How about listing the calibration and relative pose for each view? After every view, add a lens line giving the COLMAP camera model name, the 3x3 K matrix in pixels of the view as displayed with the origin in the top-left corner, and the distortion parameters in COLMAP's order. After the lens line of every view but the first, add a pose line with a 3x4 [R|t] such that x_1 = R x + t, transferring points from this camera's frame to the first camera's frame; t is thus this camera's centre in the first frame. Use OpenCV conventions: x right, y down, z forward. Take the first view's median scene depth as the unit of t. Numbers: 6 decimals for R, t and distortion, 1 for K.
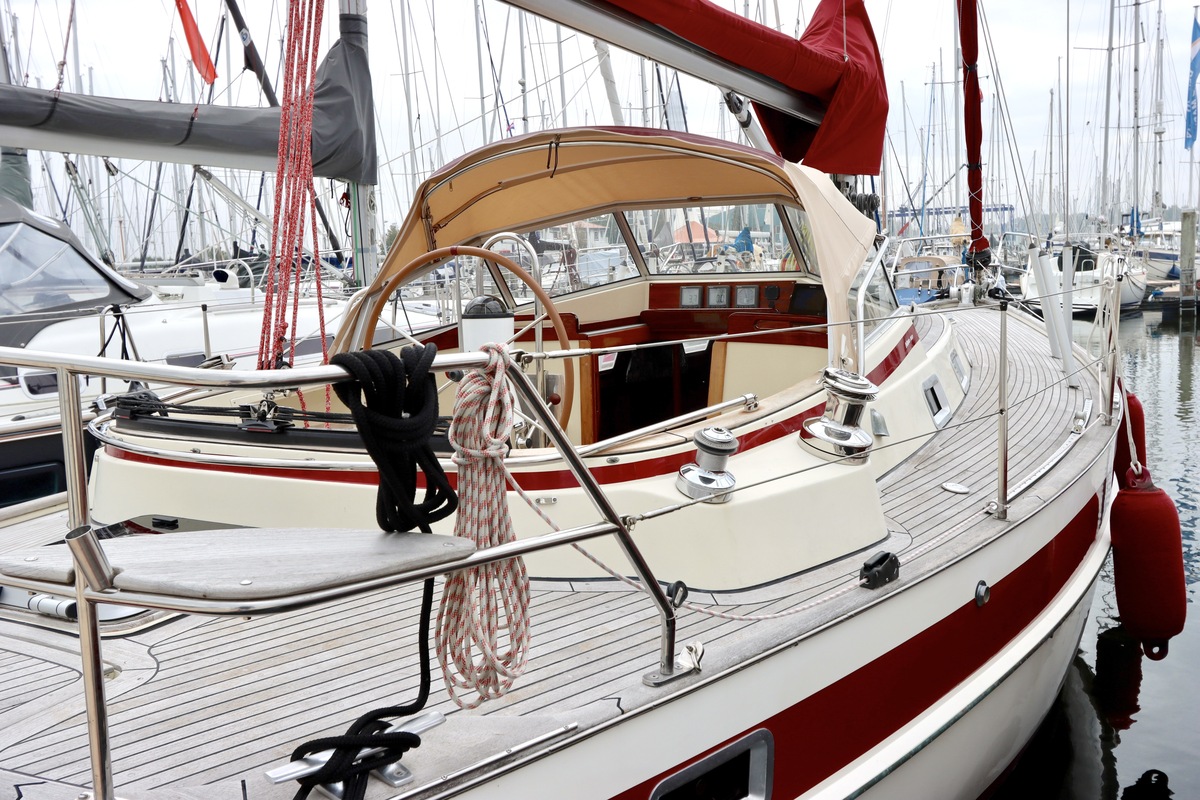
lens RADIAL K [[1194.8, 0, 600.0], [0, 1194.8, 400.0], [0, 0, 1]] dist [0.016192, 0.003347]
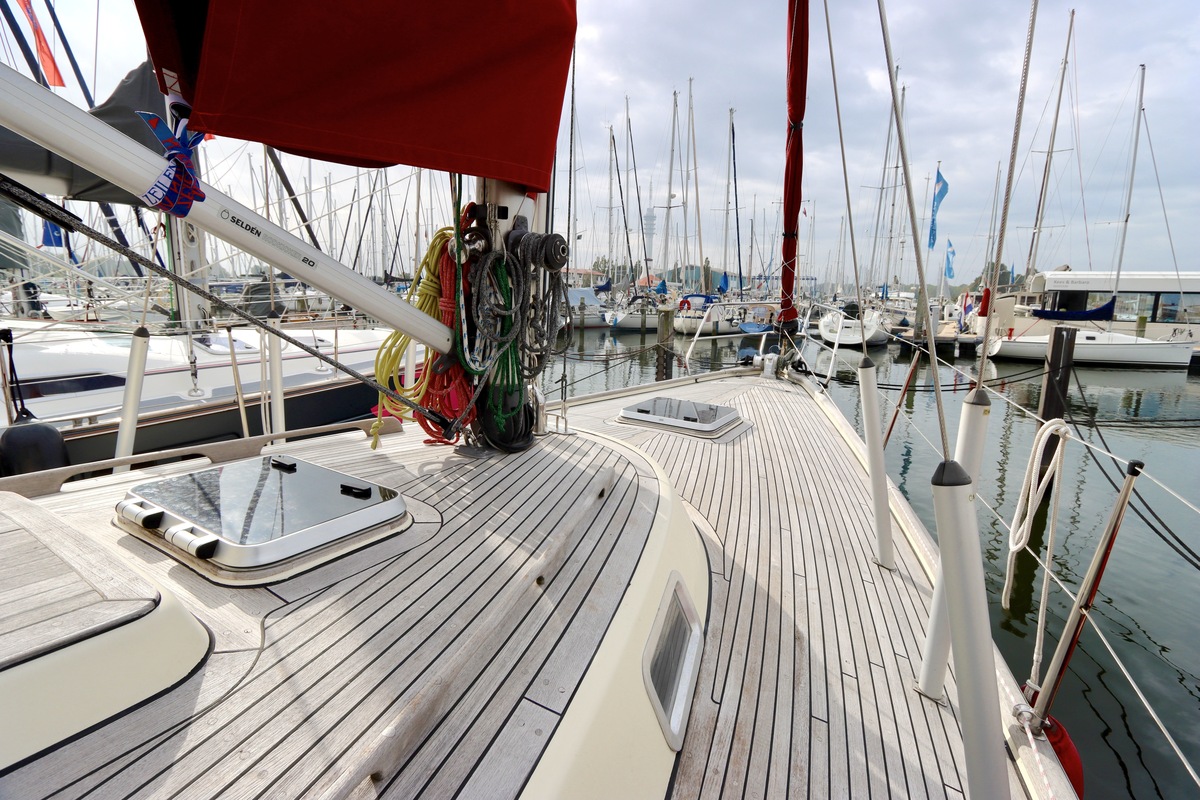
lens RADIAL K [[554.8, 0, 593.3], [0, 554.8, 415.5], [0, 0, 1]] dist [-0.004663, -0.000570]
pose [[0.997372, 0.066930, -0.027750, 0.066545], [-0.063683, 0.992448, 0.104845, -0.032431], [0.034557, -0.102802, 0.994101, 0.201080]]
